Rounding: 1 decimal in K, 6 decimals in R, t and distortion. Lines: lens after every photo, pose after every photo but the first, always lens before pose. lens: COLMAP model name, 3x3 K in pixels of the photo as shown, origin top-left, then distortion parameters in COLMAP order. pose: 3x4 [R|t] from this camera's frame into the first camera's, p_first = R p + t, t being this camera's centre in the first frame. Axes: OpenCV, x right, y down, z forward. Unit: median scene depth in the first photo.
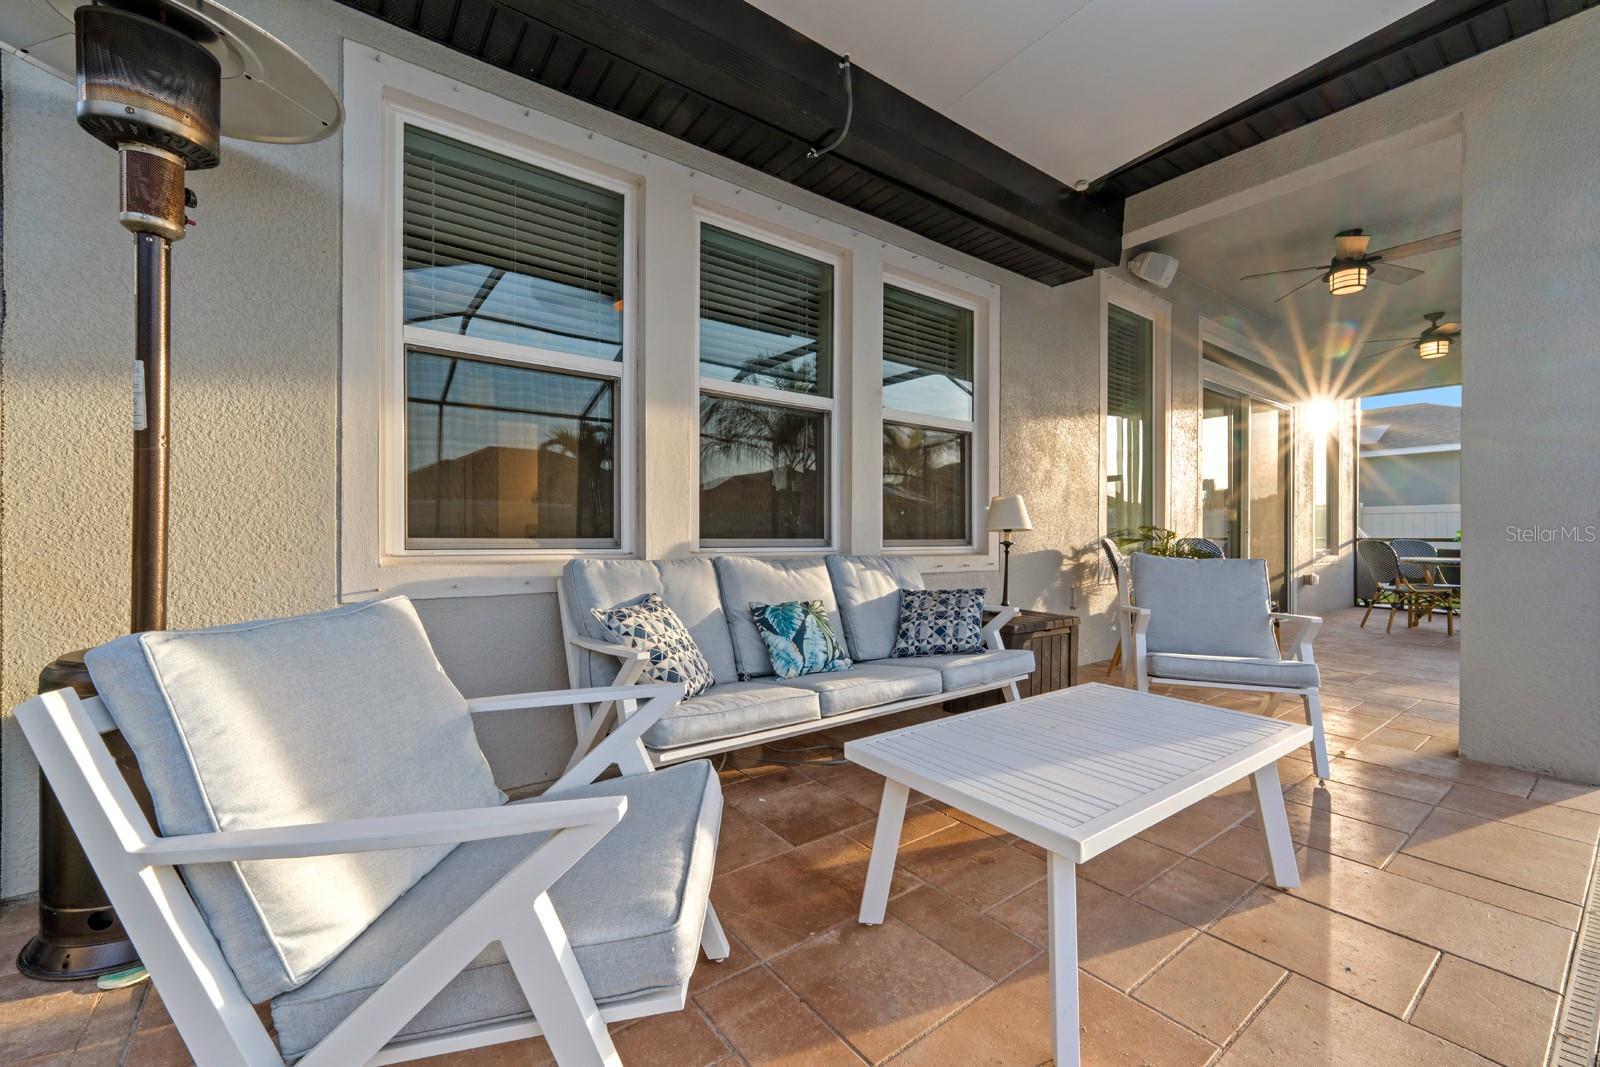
lens RADIAL K [[651.6, 0, 800.9], [0, 651.6, 539.3], [0, 0, 1]] dist [0.000692, -0.000216]
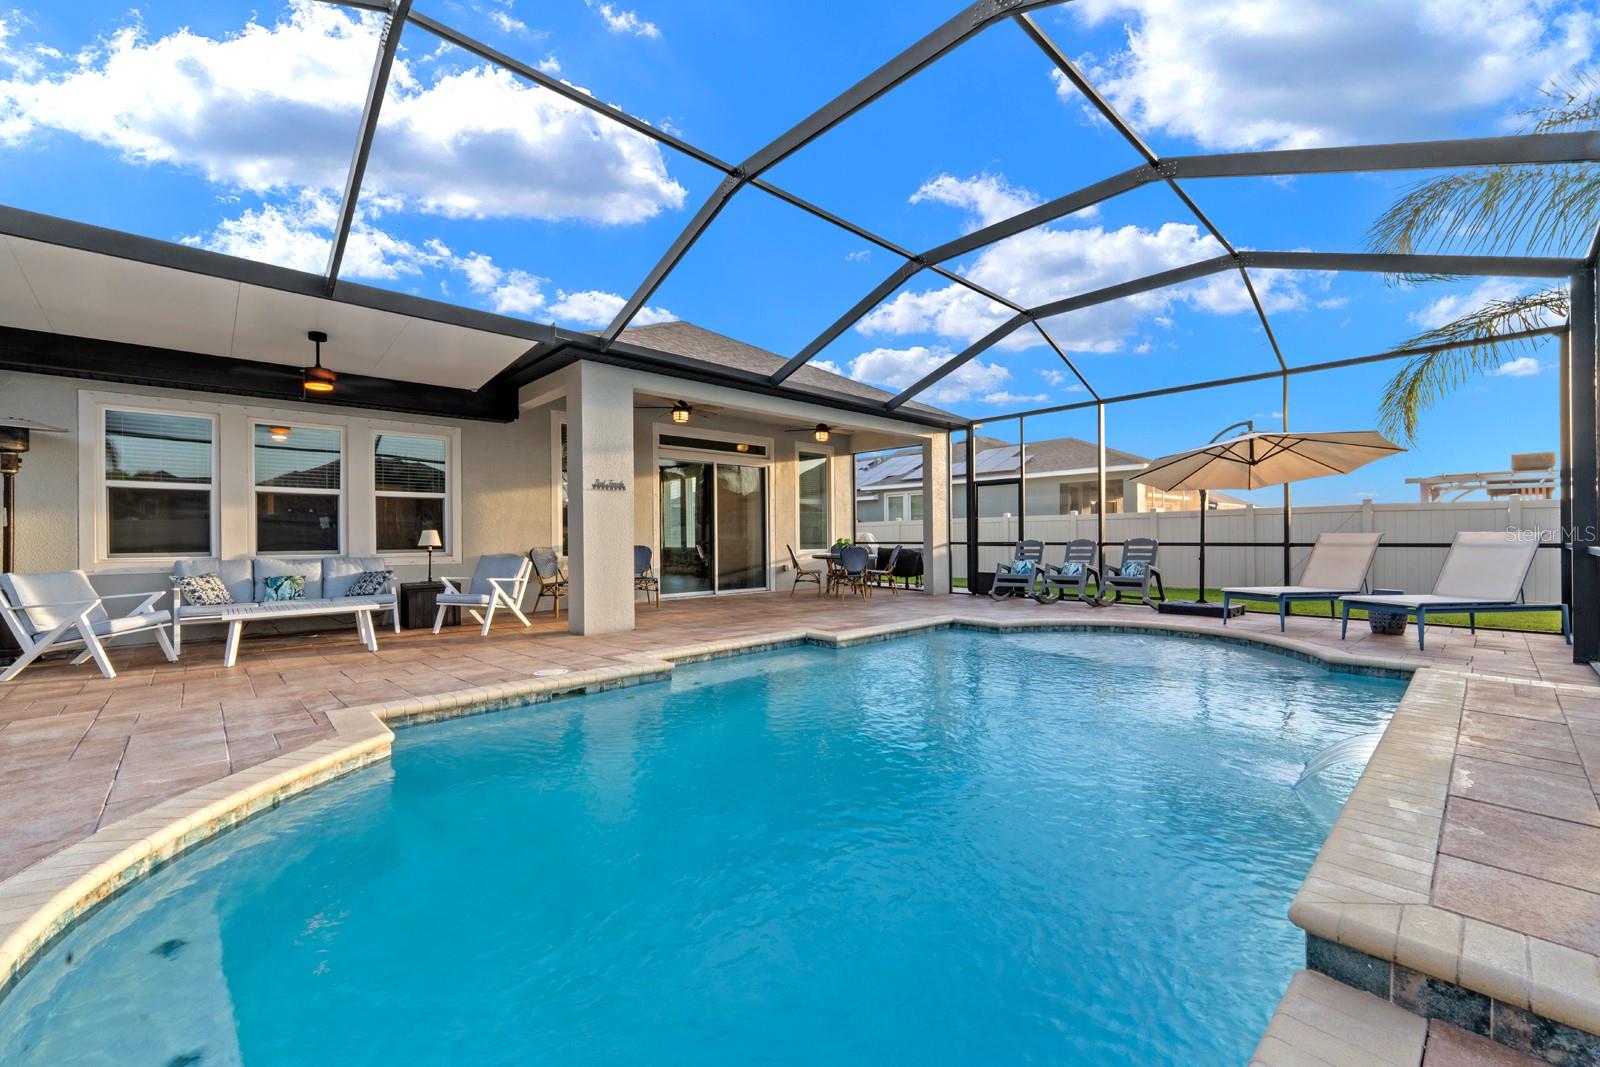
lens RADIAL K [[651.6, 0, 799.7], [0, 651.6, 543.6], [0, 0, 1]] dist [0.000692, -0.000216]
pose [[0.995009, -0.005505, 0.099634, 1.844773], [0.004949, 0.999971, 0.005828, -0.039313], [-0.099664, -0.005306, 0.995007, -1.861854]]
